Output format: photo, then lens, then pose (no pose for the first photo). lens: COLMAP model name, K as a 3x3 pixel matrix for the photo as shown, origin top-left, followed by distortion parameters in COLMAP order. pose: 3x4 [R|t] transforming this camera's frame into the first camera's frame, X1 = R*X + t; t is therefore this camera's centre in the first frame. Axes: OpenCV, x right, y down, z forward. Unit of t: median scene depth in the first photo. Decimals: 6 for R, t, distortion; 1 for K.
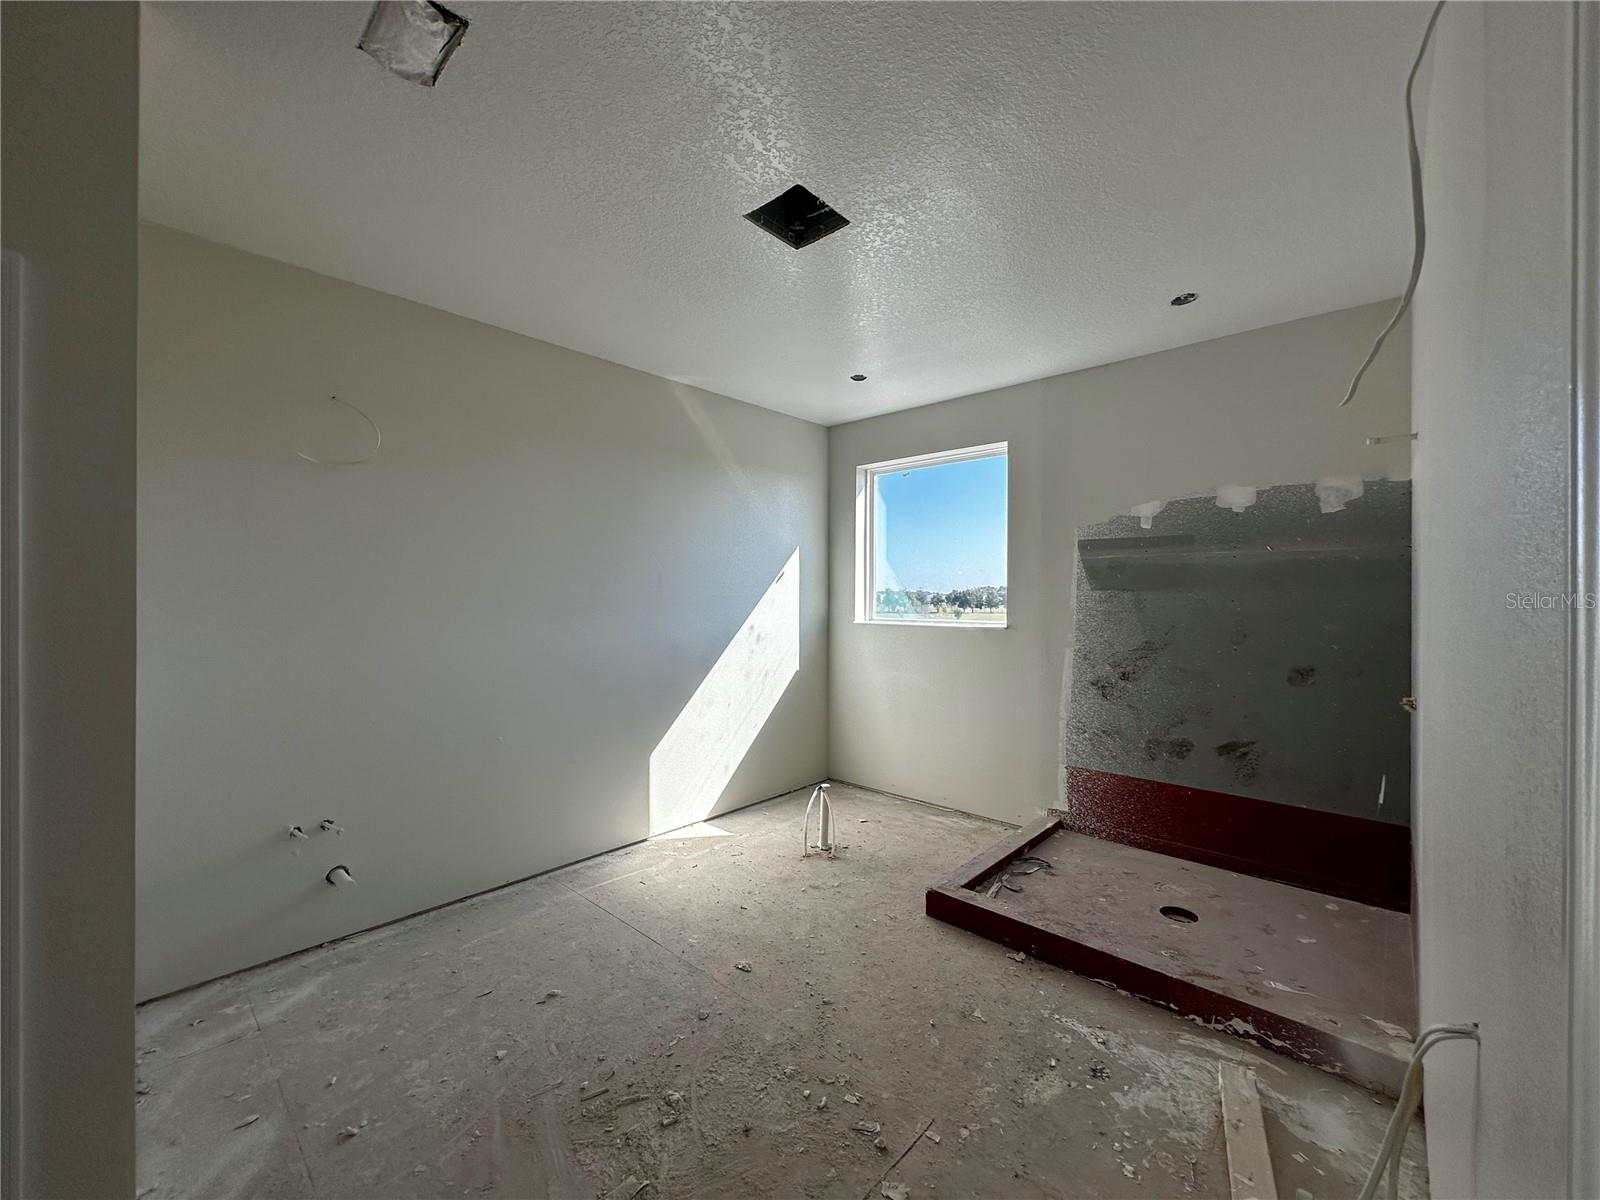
lens RADIAL K [[634.9, 0, 798.4], [0, 634.9, 602.3], [0, 0, 1]] dist [-0.001457, 0.001457]
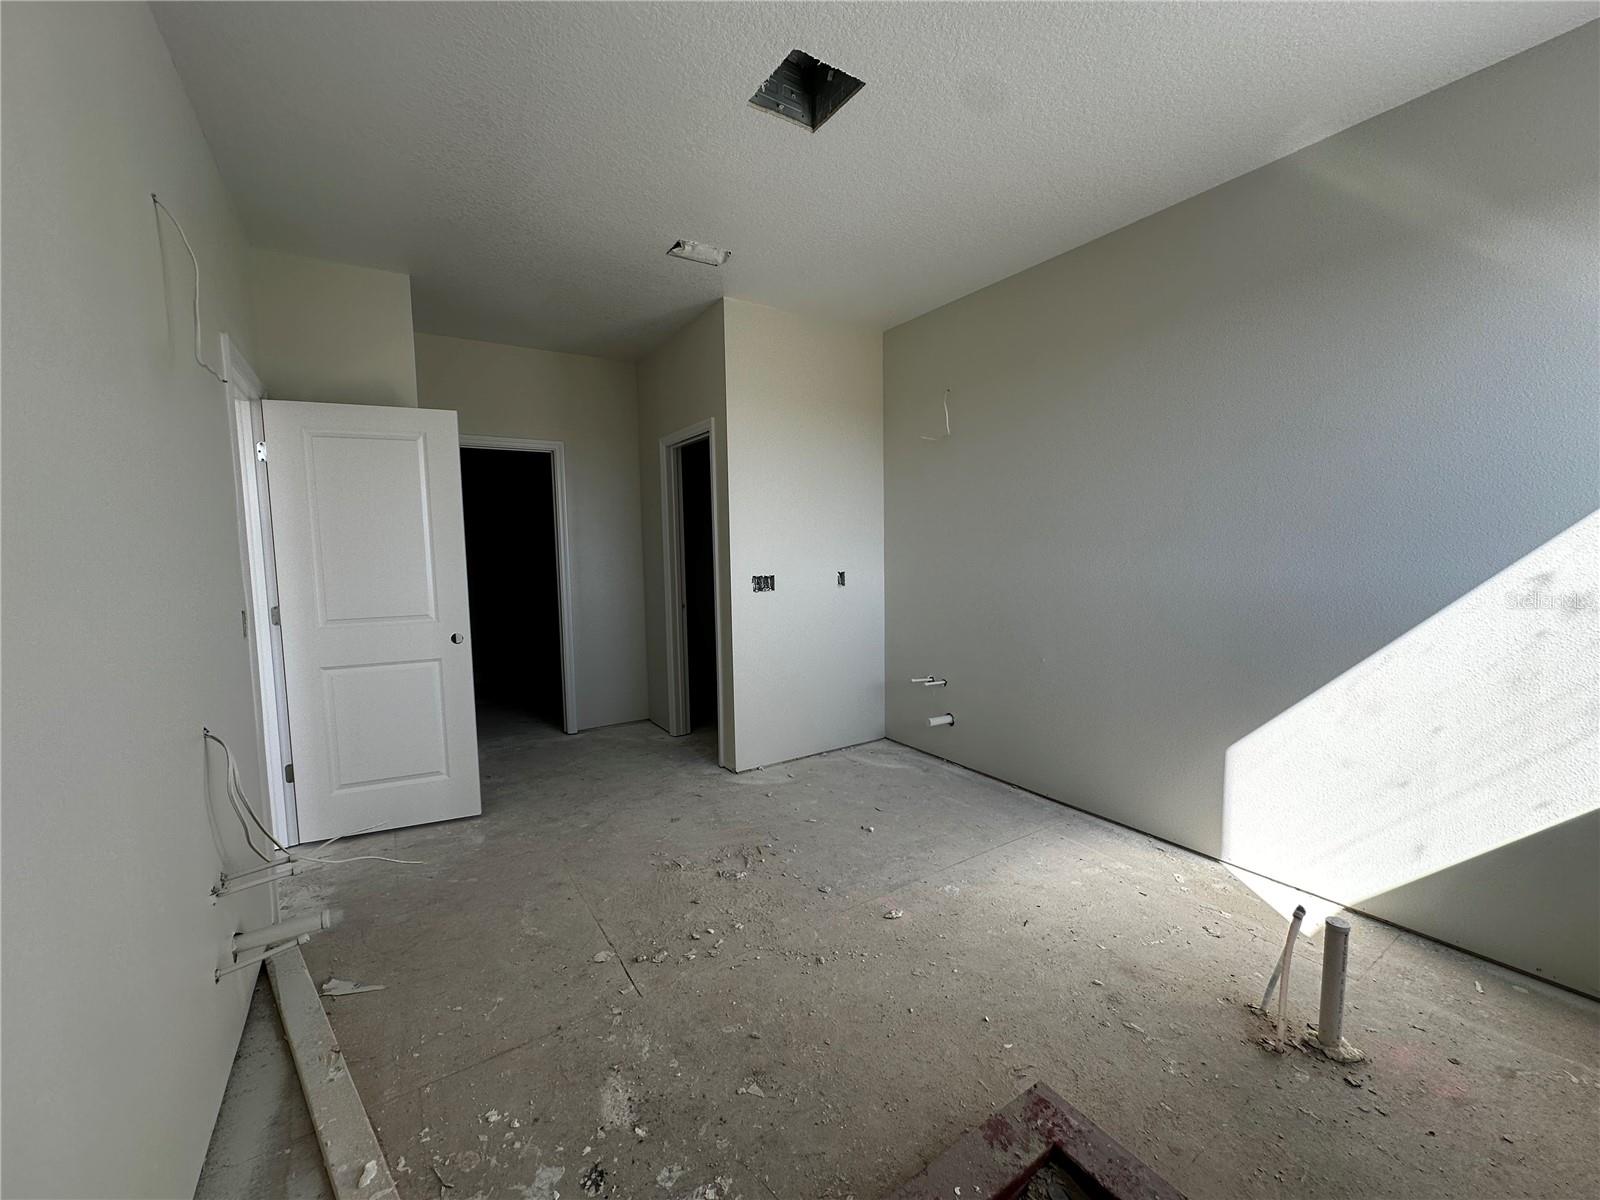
lens RADIAL K [[634.9, 0, 797.0], [0, 634.9, 598.2], [0, 0, 1]] dist [-0.001457, 0.001457]
pose [[-0.238177, 0.085117, -0.967485, 0.813215], [0.007817, 0.996288, 0.085726, 0.021470], [0.971190, 0.012855, -0.237959, 1.063655]]
